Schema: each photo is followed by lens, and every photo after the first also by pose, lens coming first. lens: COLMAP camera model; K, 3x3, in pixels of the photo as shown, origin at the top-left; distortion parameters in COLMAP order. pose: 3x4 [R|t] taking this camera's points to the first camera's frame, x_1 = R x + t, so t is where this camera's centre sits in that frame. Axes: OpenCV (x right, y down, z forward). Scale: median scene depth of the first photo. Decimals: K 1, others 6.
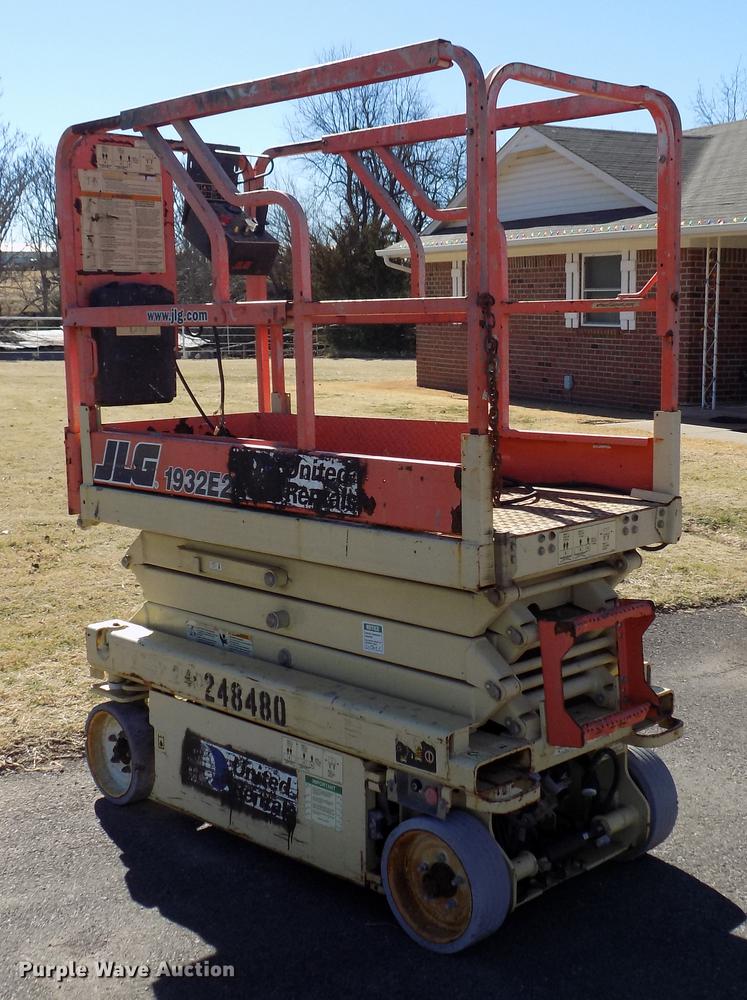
lens RADIAL K [[1269.6, 0, 432.9], [0, 1269.6, 497.4], [0, 0, 1]] dist [-0.006511, 0.000000]
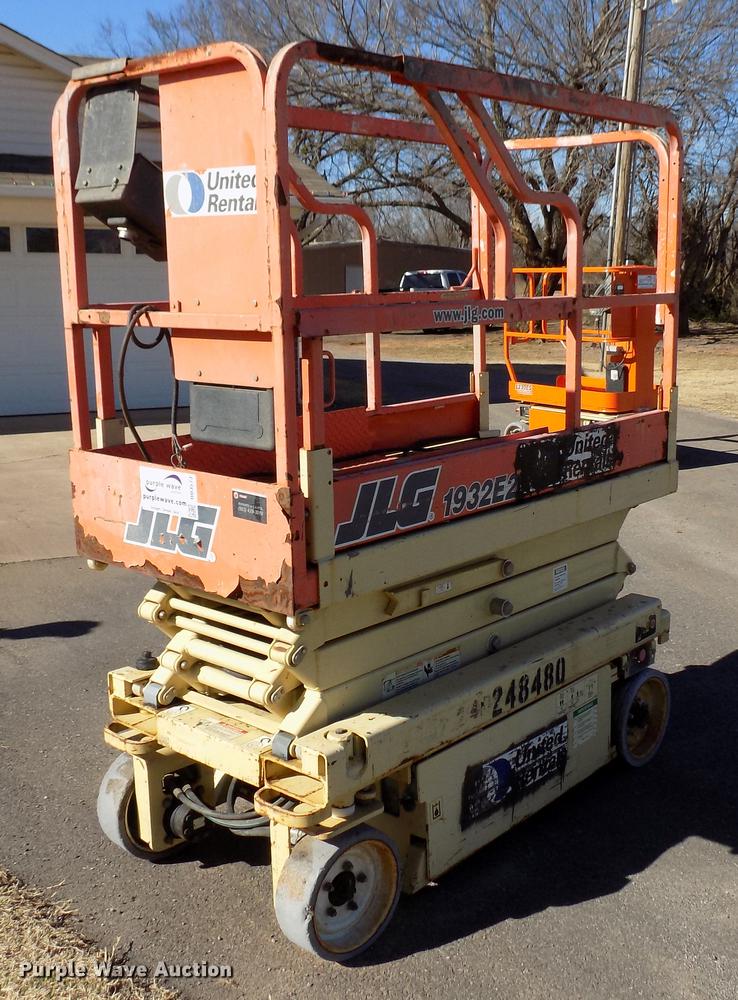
lens RADIAL K [[1127.0, 0, 419.1], [0, 1127.0, 476.9], [0, 0, 1]] dist [-0.048883, 0.000000]
pose [[-0.060180, -0.176625, 0.982437, -1.010029], [0.142102, 0.972680, 0.183575, -0.185319], [-0.988021, 0.150653, -0.033437, 1.098361]]
